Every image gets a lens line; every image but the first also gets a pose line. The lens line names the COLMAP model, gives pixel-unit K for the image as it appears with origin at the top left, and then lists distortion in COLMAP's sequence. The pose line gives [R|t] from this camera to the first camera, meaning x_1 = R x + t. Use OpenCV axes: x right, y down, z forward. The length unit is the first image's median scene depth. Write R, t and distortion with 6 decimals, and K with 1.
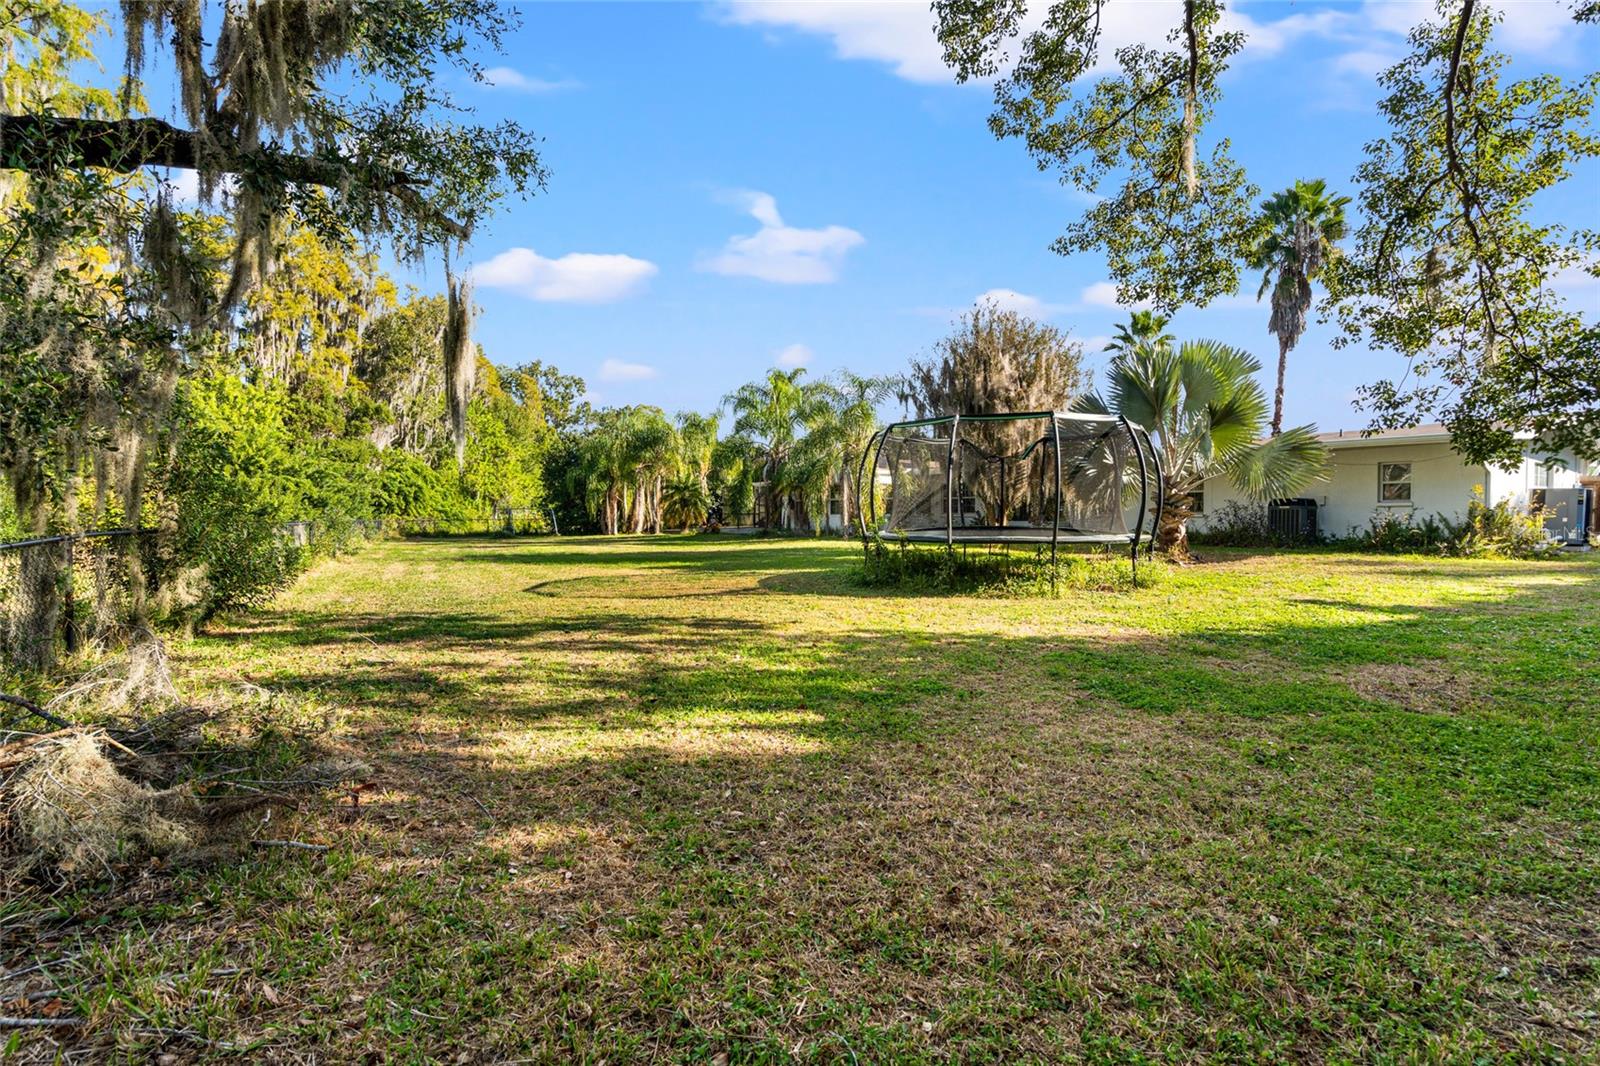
lens RADIAL K [[731.7, 0, 802.4], [0, 731.7, 528.7], [0, 0, 1]] dist [0.005440, 0.000089]
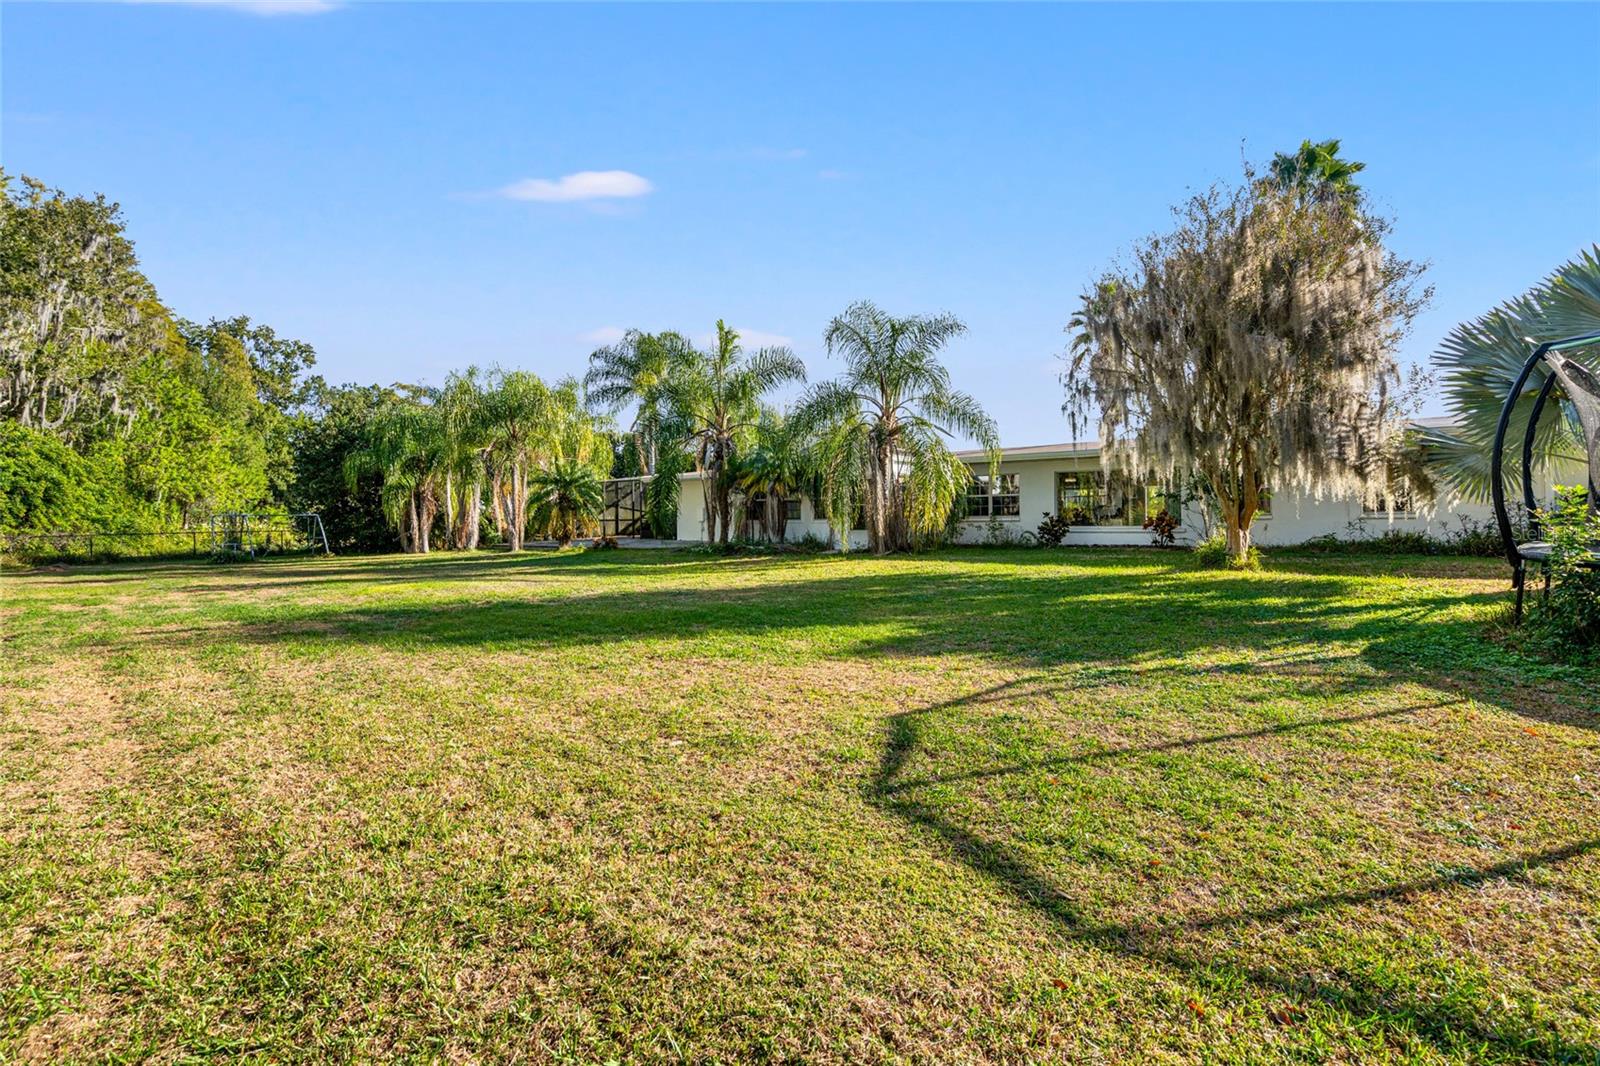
lens RADIAL K [[731.7, 0, 765.2], [0, 731.7, 519.0], [0, 0, 1]] dist [0.005440, 0.000089]
pose [[0.953960, -0.006077, 0.299871, -0.124121], [0.012556, 0.999727, -0.019681, -0.004888], [-0.299669, 0.022540, 0.953777, 0.208033]]
